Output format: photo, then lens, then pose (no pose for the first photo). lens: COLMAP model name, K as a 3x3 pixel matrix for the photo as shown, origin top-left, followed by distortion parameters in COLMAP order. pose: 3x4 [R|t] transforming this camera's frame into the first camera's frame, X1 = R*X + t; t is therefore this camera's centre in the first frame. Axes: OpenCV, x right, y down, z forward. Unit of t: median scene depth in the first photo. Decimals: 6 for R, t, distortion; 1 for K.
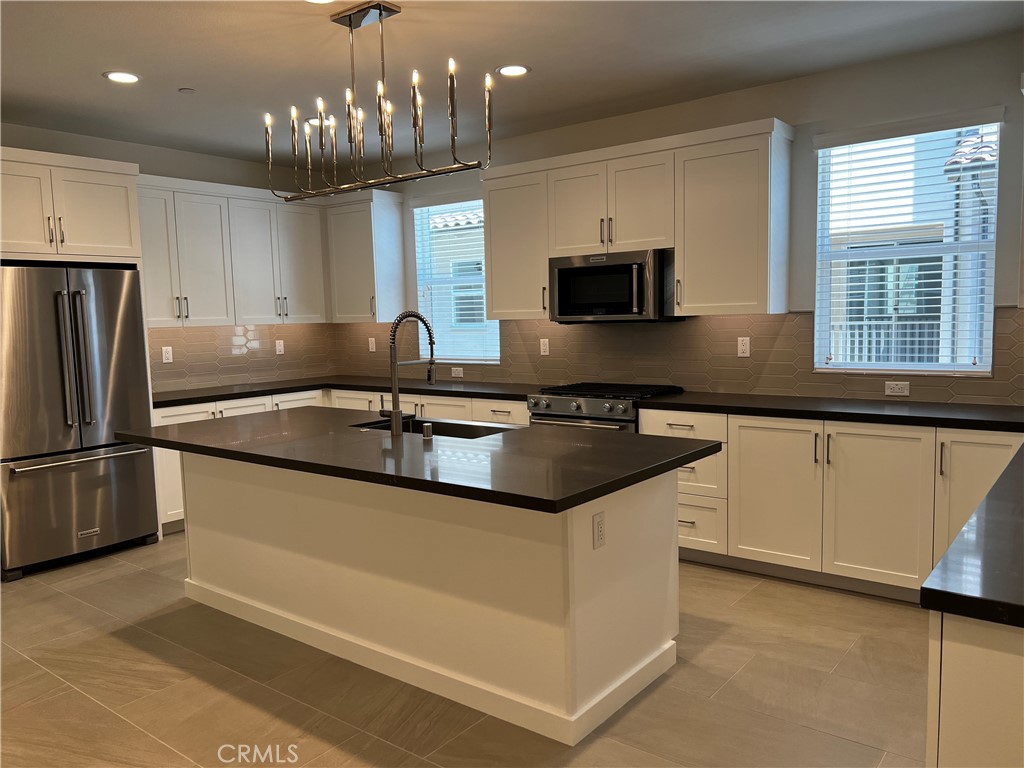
lens RADIAL K [[770.0, 0, 512.0], [0, 770.0, 384.0], [0, 0, 1]] dist [0.005273, 0.000282]
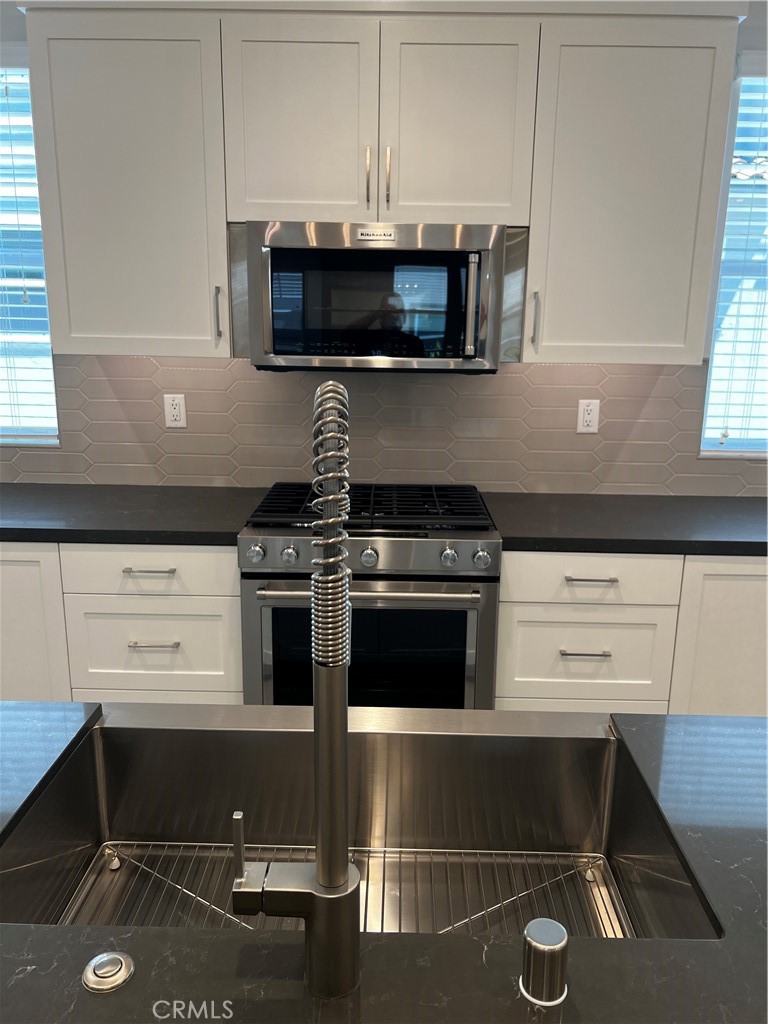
lens RADIAL K [[770.0, 0, 384.0], [0, 770.0, 512.0], [0, 0, 1]] dist [0.005273, 0.000282]
pose [[0.793960, -0.105370, 0.598769, -0.168193], [0.017211, 0.988367, 0.151109, -0.061157], [-0.607726, -0.109669, 0.786538, 0.565203]]
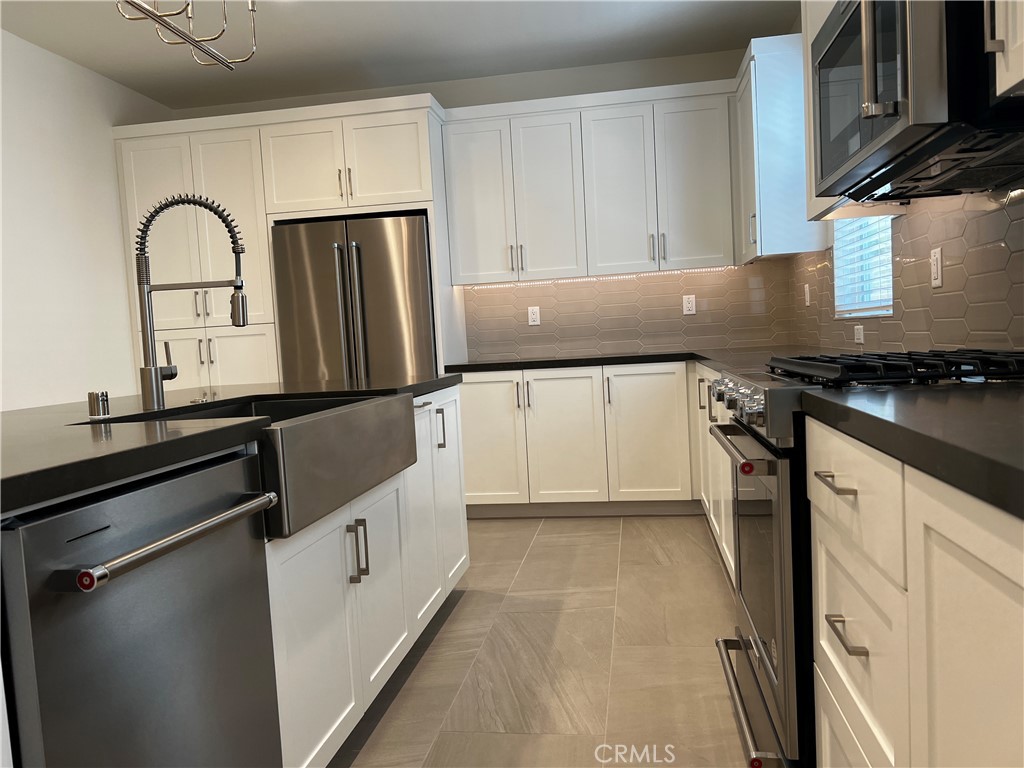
lens RADIAL K [[784.8, 0, 511.1], [0, 784.8, 402.7], [0, 0, 1]] dist [0.011844, 0.002076]
pose [[0.486334, 0.065827, -0.871290, 0.350782], [-0.038656, 0.997803, 0.053808, 0.014373], [0.872918, 0.007512, 0.487810, 0.622756]]
